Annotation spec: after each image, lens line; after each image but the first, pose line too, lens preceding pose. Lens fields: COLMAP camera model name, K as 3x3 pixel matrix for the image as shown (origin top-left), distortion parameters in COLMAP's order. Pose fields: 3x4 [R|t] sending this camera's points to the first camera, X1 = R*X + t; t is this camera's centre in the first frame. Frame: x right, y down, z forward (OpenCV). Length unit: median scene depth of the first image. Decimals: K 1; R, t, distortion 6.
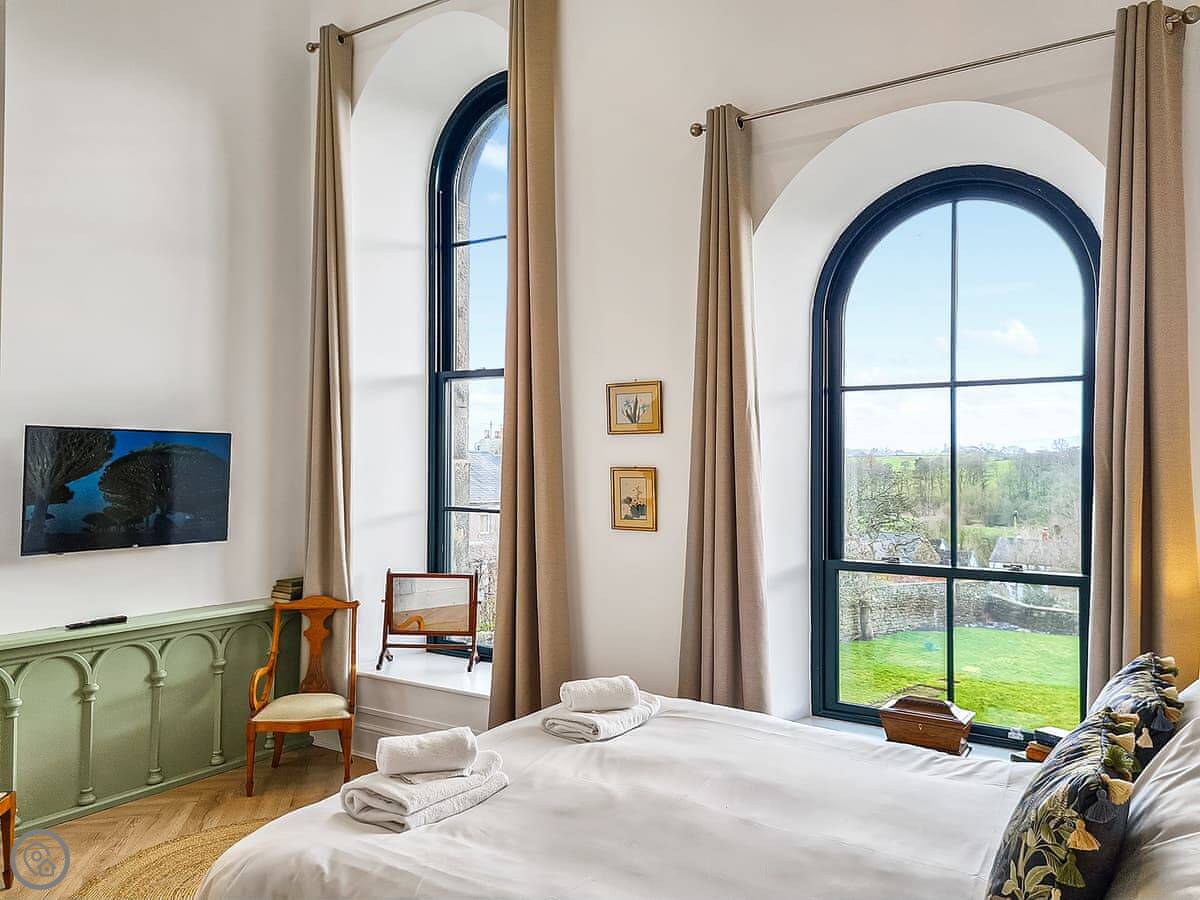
lens RADIAL K [[932.1, 0, 601.0], [0, 932.1, 459.6], [0, 0, 1]] dist [0.083353, -0.082489]
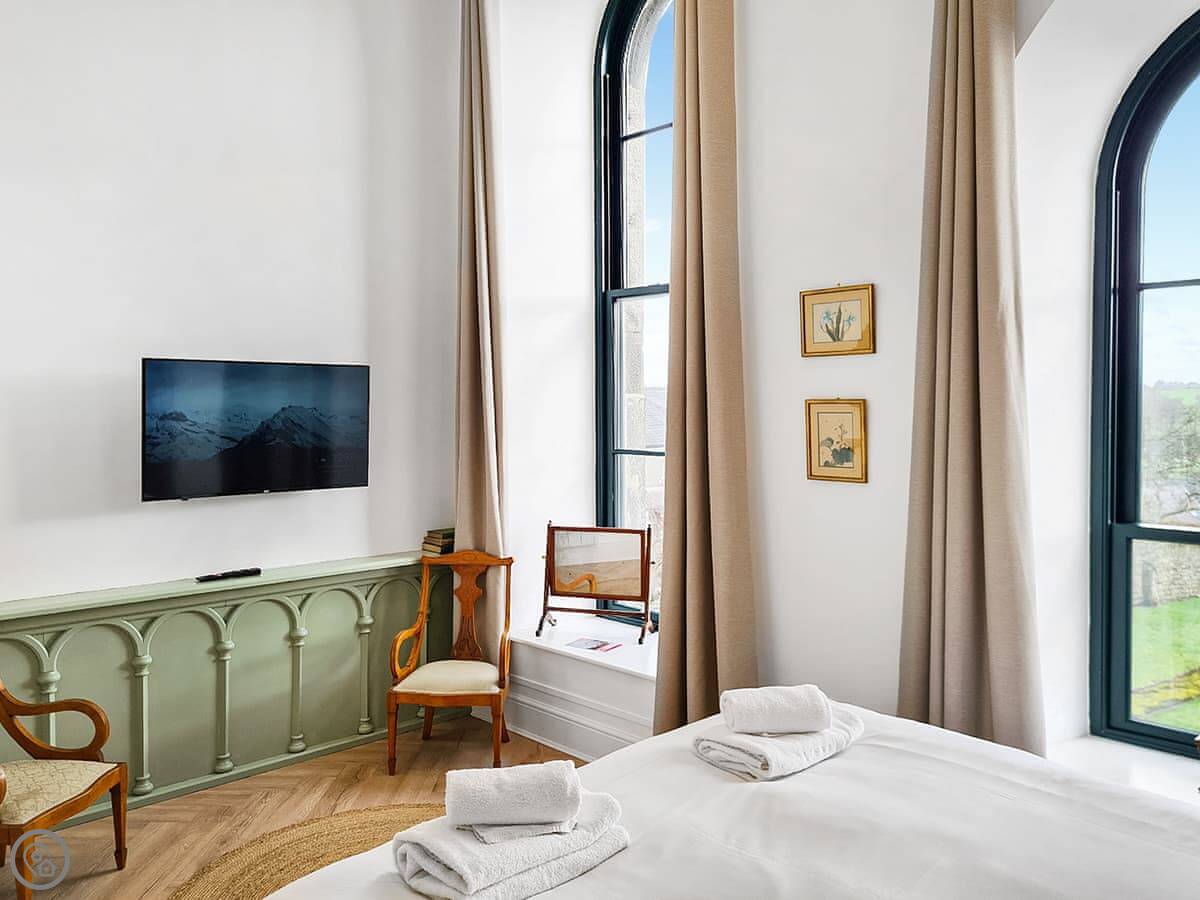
lens RADIAL K [[941.3, 0, 602.8], [0, 941.3, 432.1], [0, 0, 1]] dist [0.070640, -0.080597]
pose [[0.971407, -0.001592, -0.237413, 0.032795], [0.009802, 0.999394, 0.033405, 0.007452], [0.237216, -0.034777, 0.970834, 0.197381]]
